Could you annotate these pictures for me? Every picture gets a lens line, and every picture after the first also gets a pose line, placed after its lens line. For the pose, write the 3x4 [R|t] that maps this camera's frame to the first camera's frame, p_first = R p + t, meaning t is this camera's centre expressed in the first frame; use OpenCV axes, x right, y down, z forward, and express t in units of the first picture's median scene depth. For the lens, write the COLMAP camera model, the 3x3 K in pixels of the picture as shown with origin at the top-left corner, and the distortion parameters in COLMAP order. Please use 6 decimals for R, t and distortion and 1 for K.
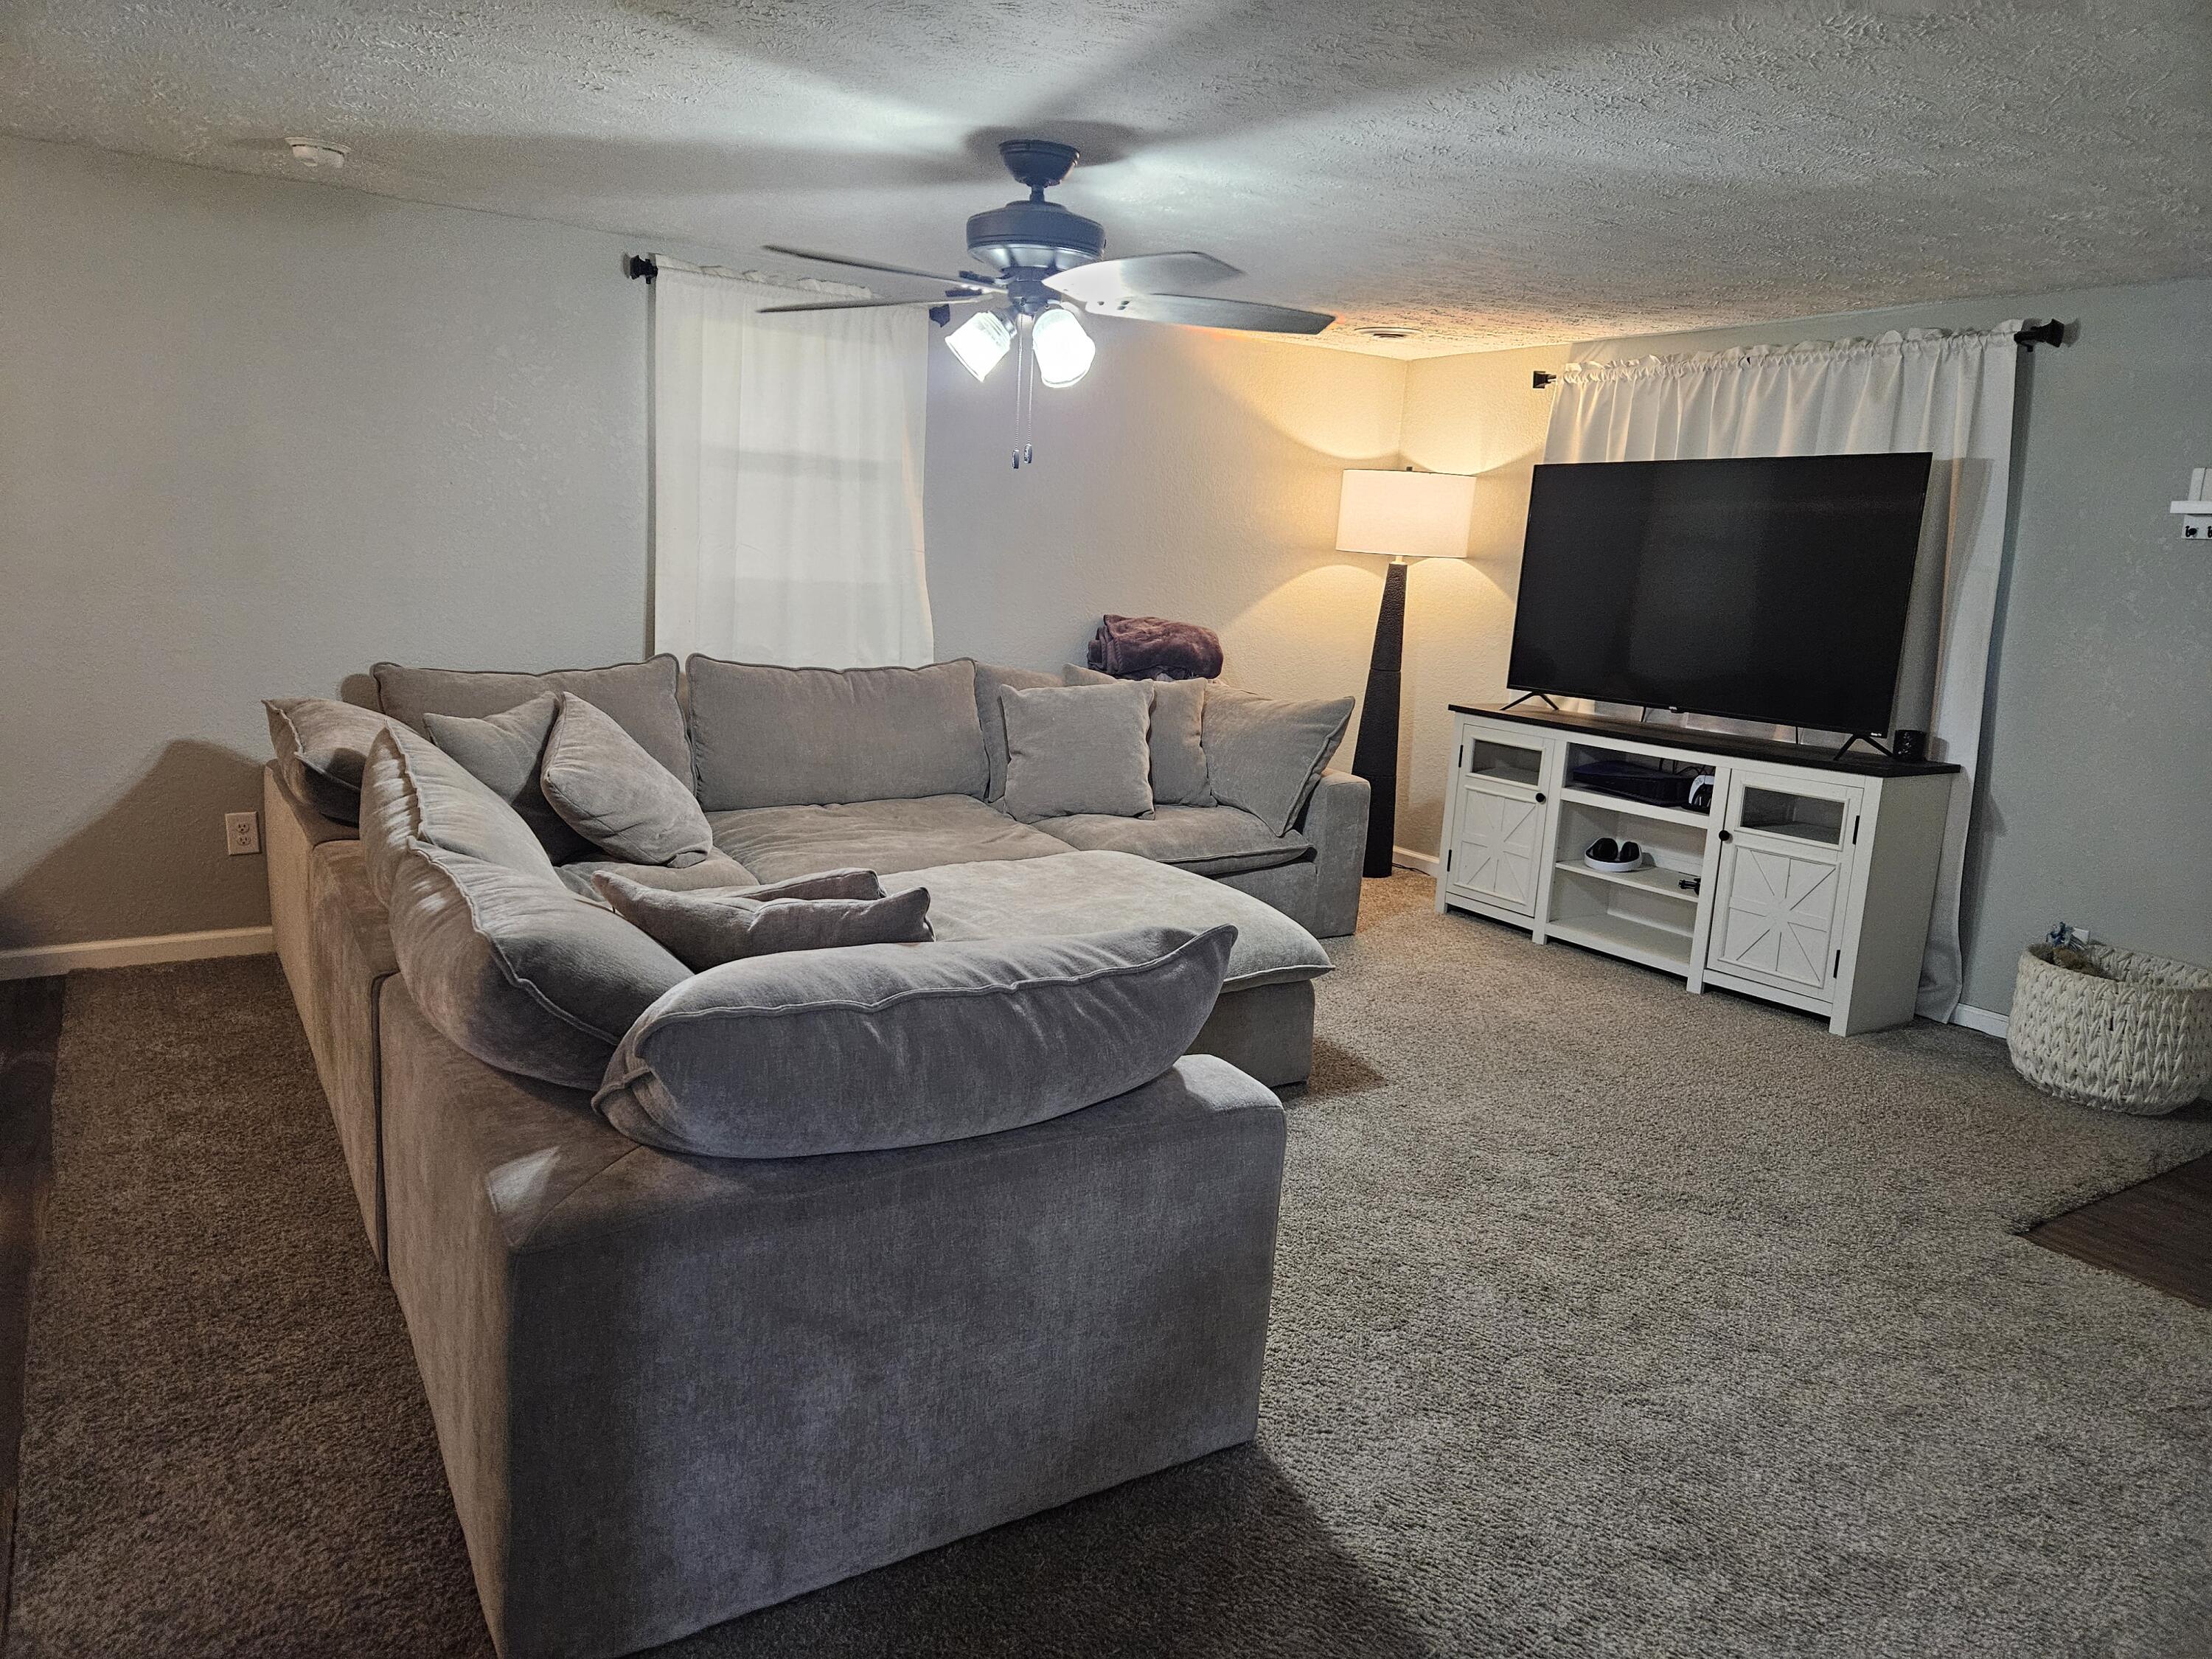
lens RADIAL K [[1471.8, 0, 1100.1], [0, 1471.8, 830.0], [0, 0, 1]] dist [0.074422, -0.058026]
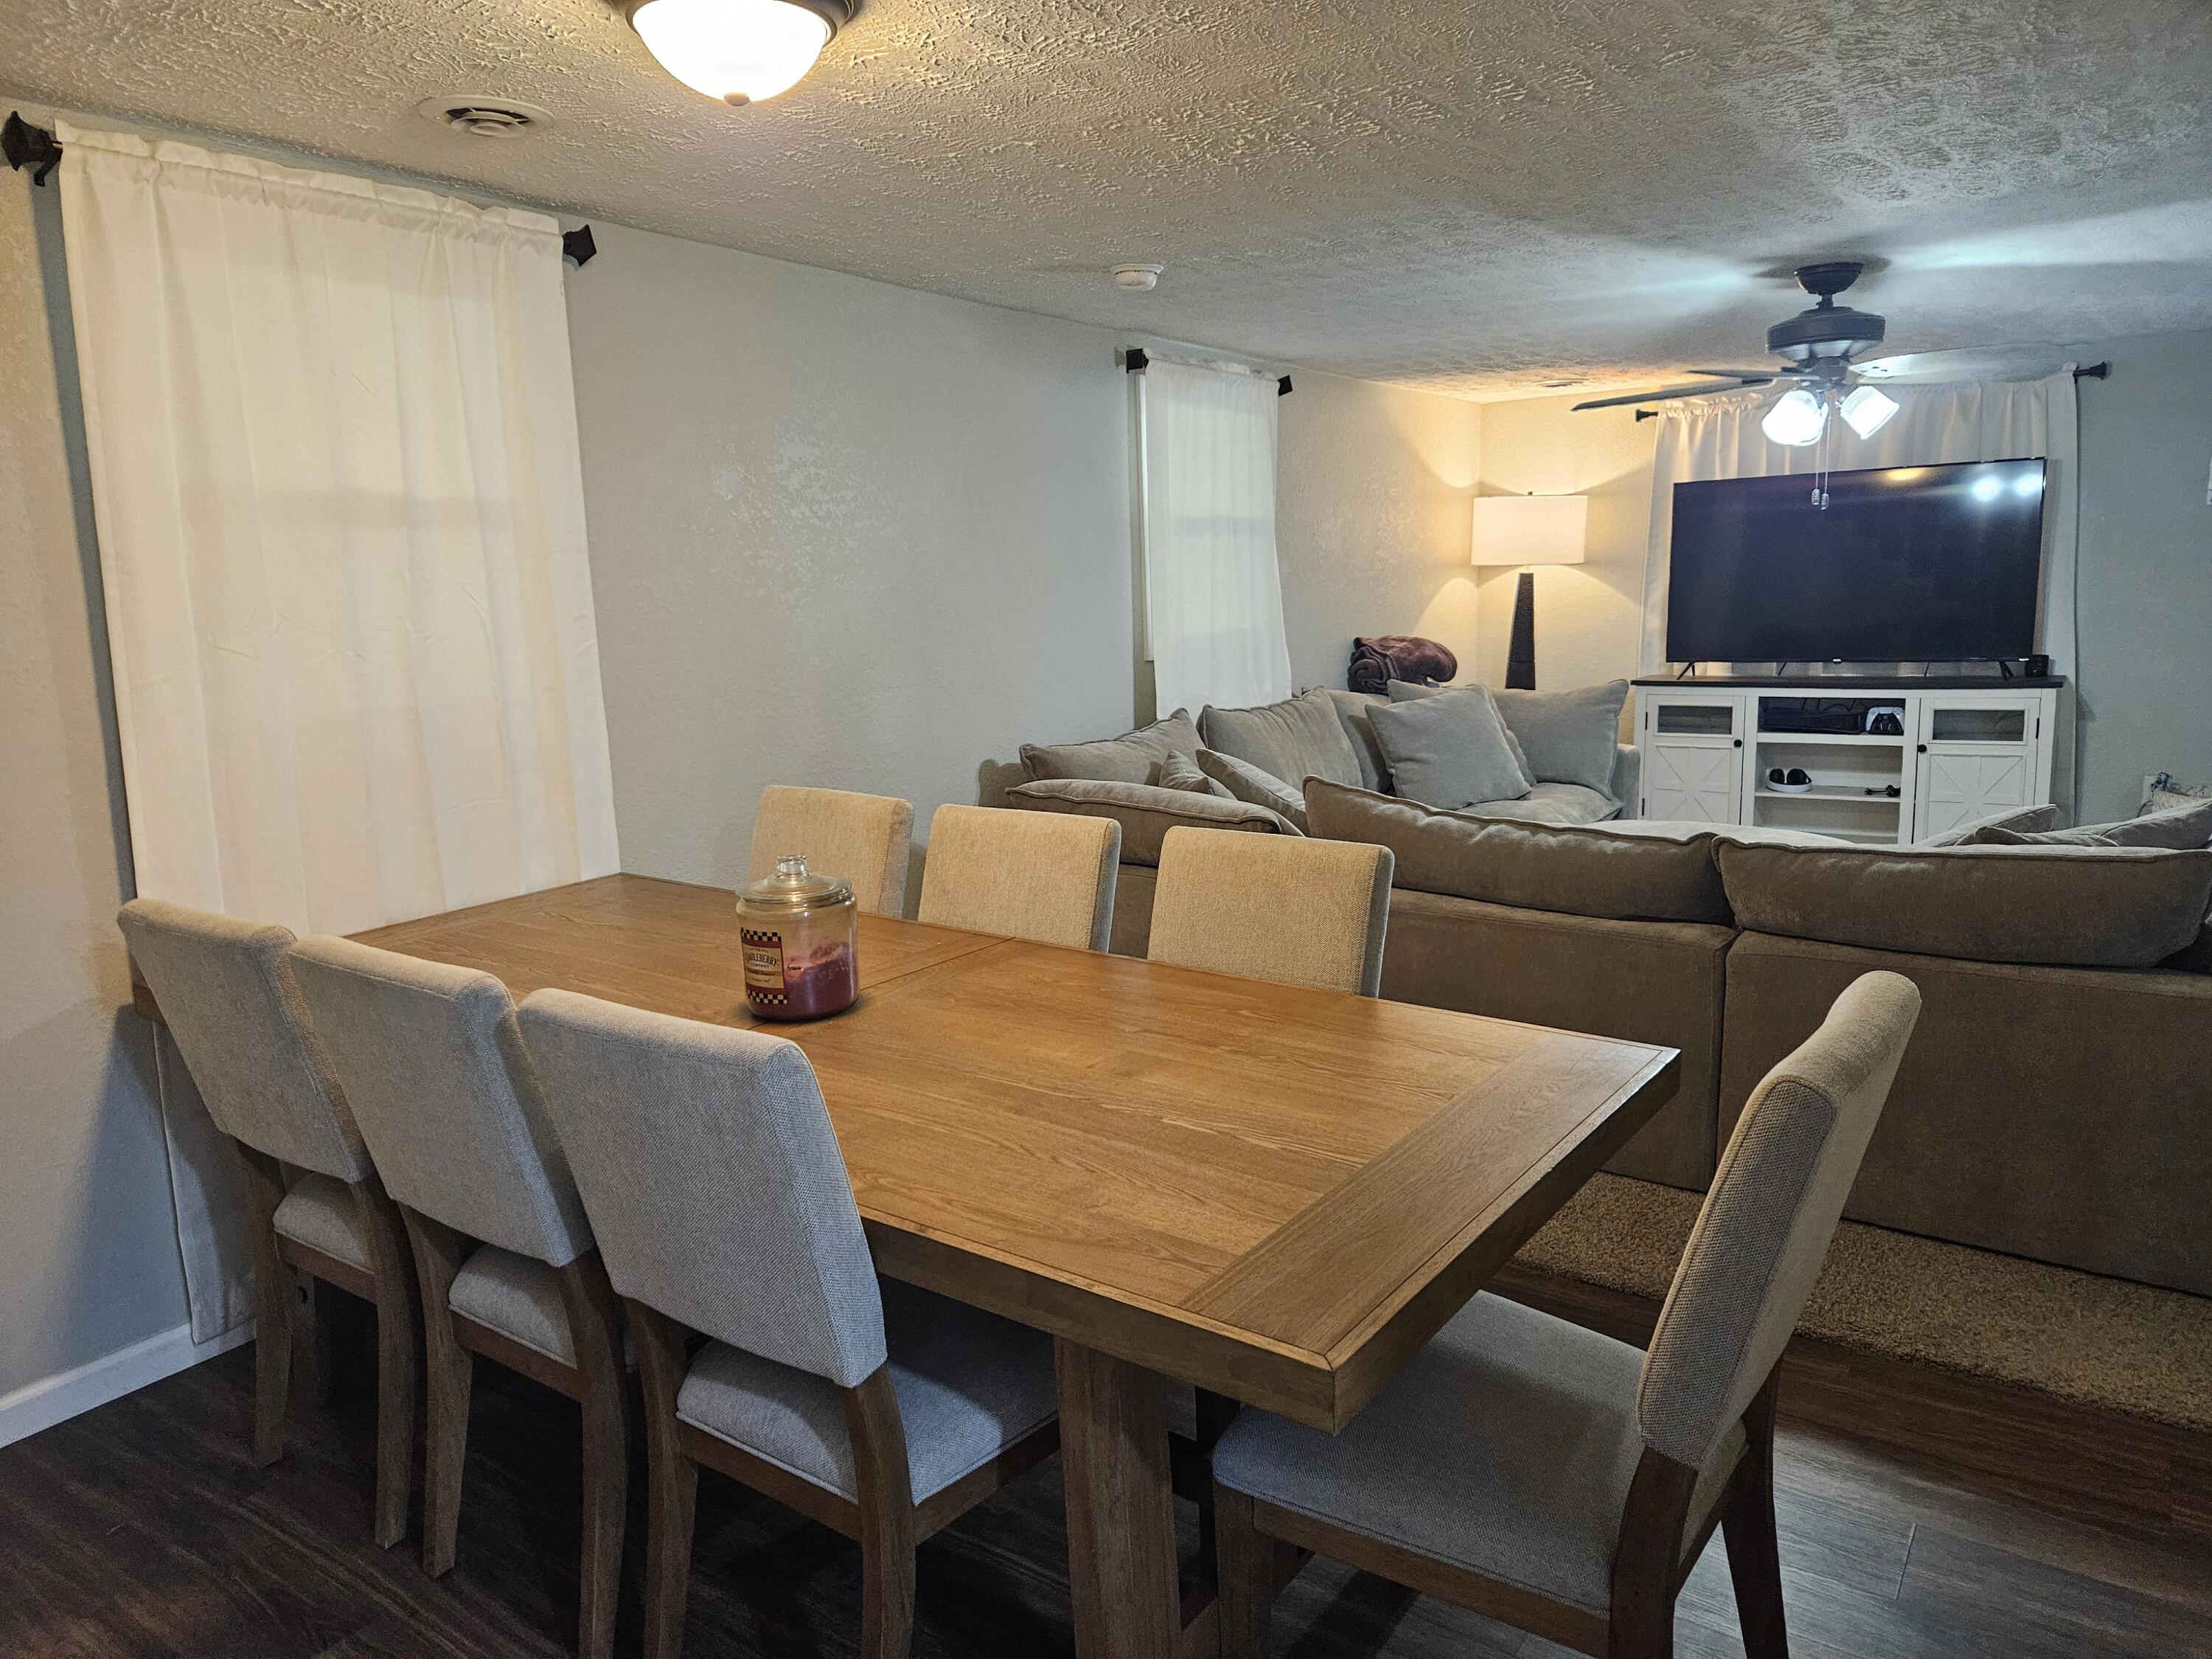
lens RADIAL K [[1471.8, 0, 1111.5], [0, 1471.8, 825.8], [0, 0, 1]] dist [0.074422, -0.058026]
pose [[0.918192, -0.146951, 0.367871, -0.737013], [0.153352, 0.988099, 0.011949, -0.054205], [-0.365249, 0.045443, 0.929800, 0.019138]]
